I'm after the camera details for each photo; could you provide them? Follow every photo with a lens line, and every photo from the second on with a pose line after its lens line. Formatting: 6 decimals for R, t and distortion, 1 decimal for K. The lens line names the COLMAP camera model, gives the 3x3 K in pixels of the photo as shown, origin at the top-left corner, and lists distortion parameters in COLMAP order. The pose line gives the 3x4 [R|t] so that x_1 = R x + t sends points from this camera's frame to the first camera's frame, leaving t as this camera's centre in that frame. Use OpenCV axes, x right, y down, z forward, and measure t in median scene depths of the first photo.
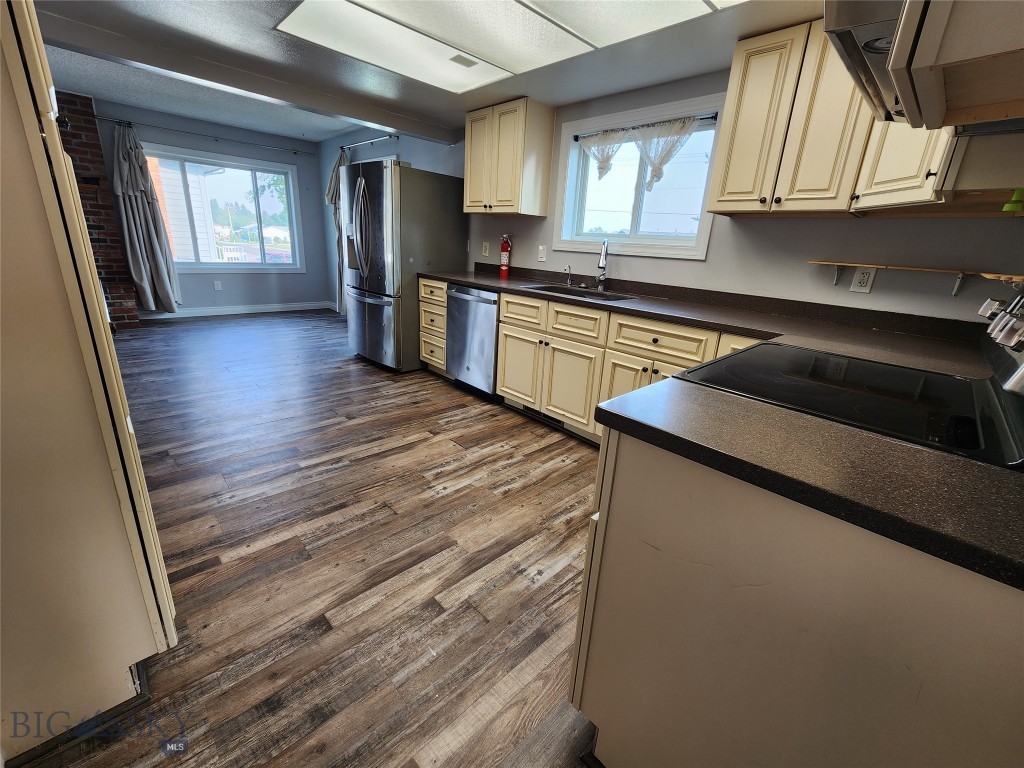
lens RADIAL K [[419.7, 0, 513.7], [0, 419.7, 372.9], [0, 0, 1]] dist [0.003332, 0.000058]
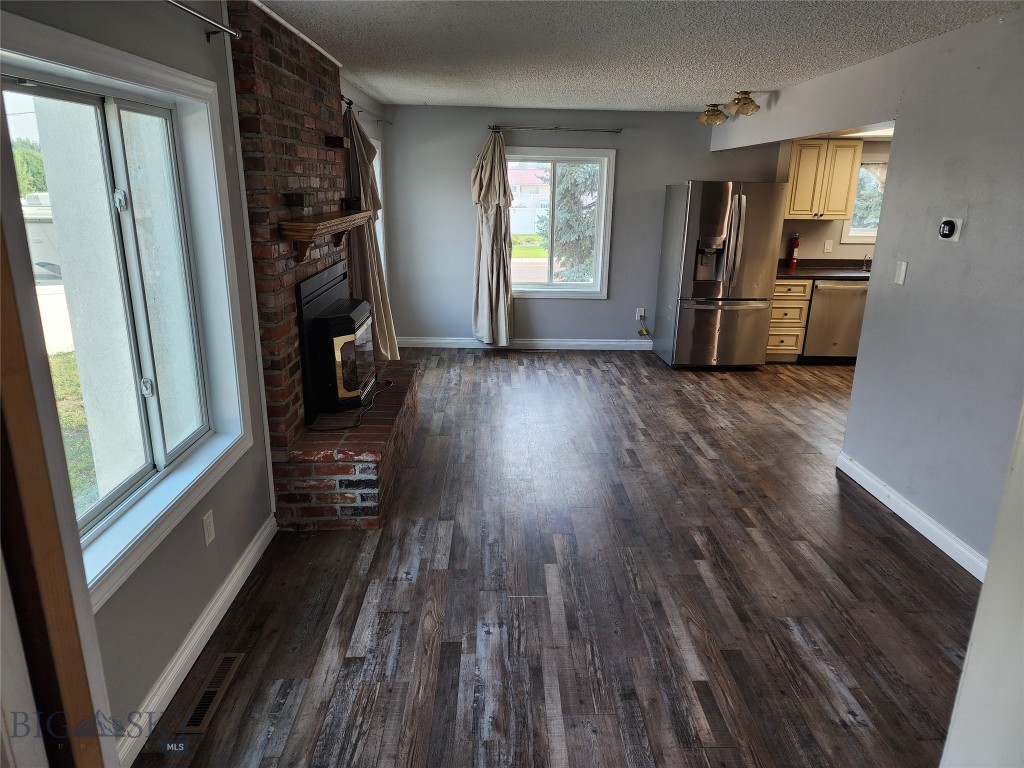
lens RADIAL K [[686.4, 0, 518.9], [0, 686.4, 383.7], [0, 0, 1]] dist [0.060480, -0.046153]
pose [[0.667820, -0.252609, 0.700147, -3.227056], [0.244035, 0.962964, 0.114665, -0.529126], [-0.703181, 0.094285, 0.704732, 0.300333]]
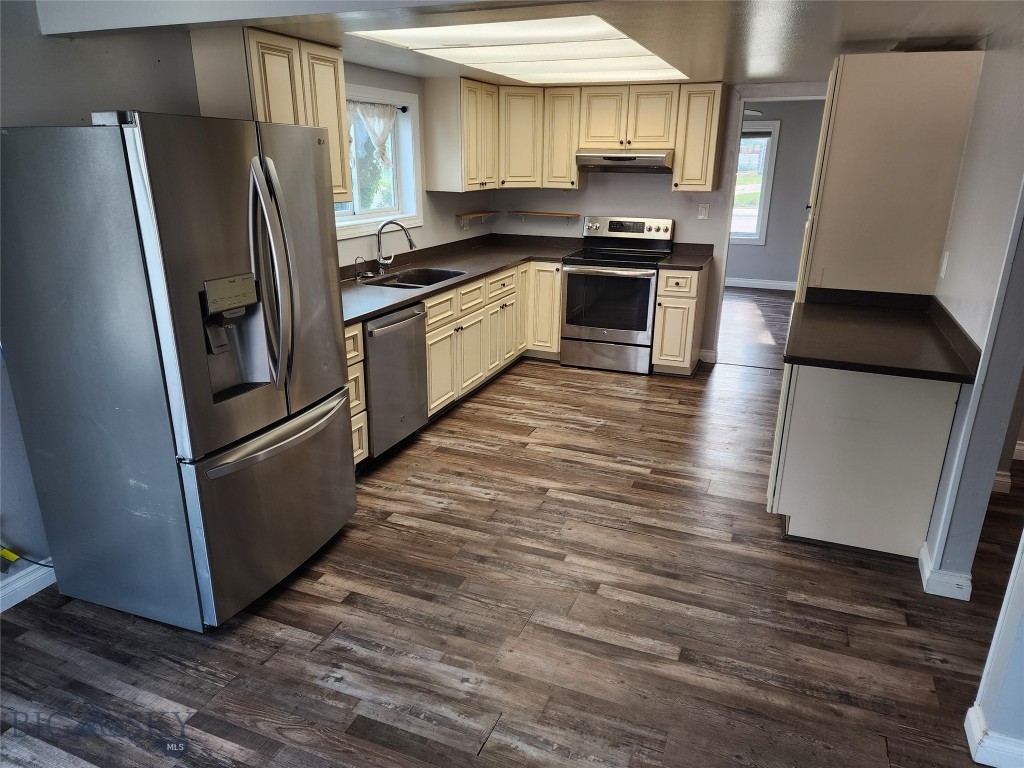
lens RADIAL K [[686.4, 0, 511.7], [0, 686.4, 386.8], [0, 0, 1]] dist [0.060480, -0.046153]
pose [[-0.396866, -0.350650, 0.848258, -1.700094], [0.243783, 0.850694, 0.465714, -0.818743], [-0.884911, 0.391617, -0.252130, 1.601866]]
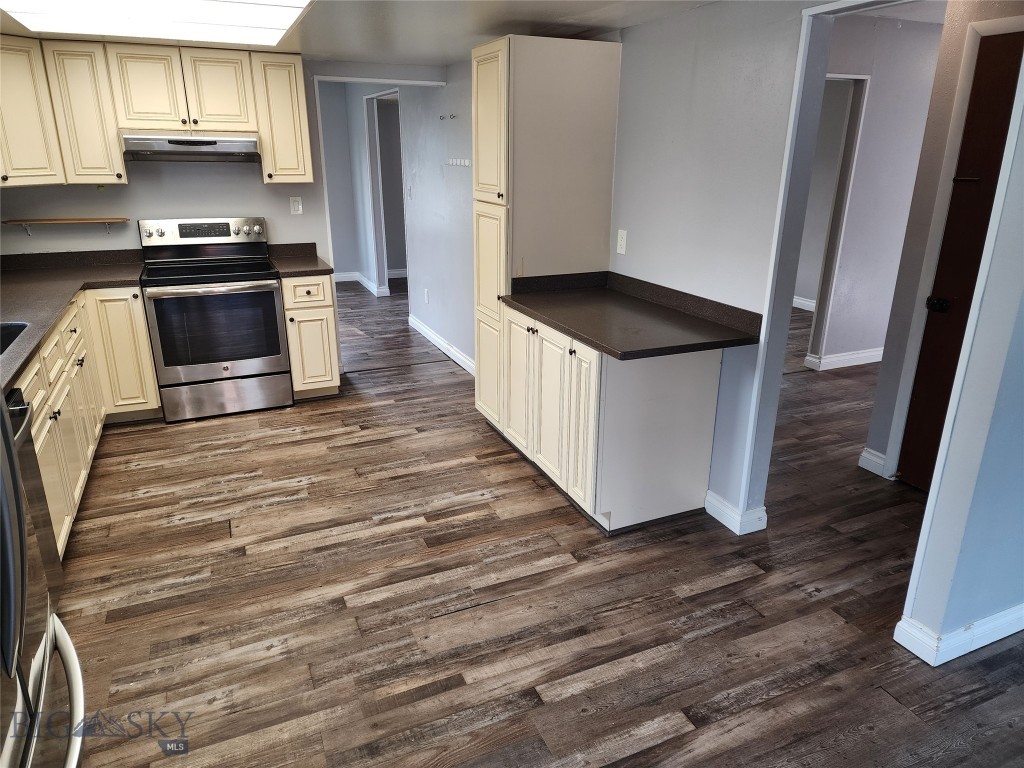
lens RADIAL K [[686.4, 0, 515.6], [0, 686.4, 372.3], [0, 0, 1]] dist [0.060480, -0.046153]
pose [[-0.936142, -0.168104, 0.308835, -1.038446], [0.045104, 0.813650, 0.579602, -0.819622], [-0.348718, 0.556520, -0.754110, 1.779101]]
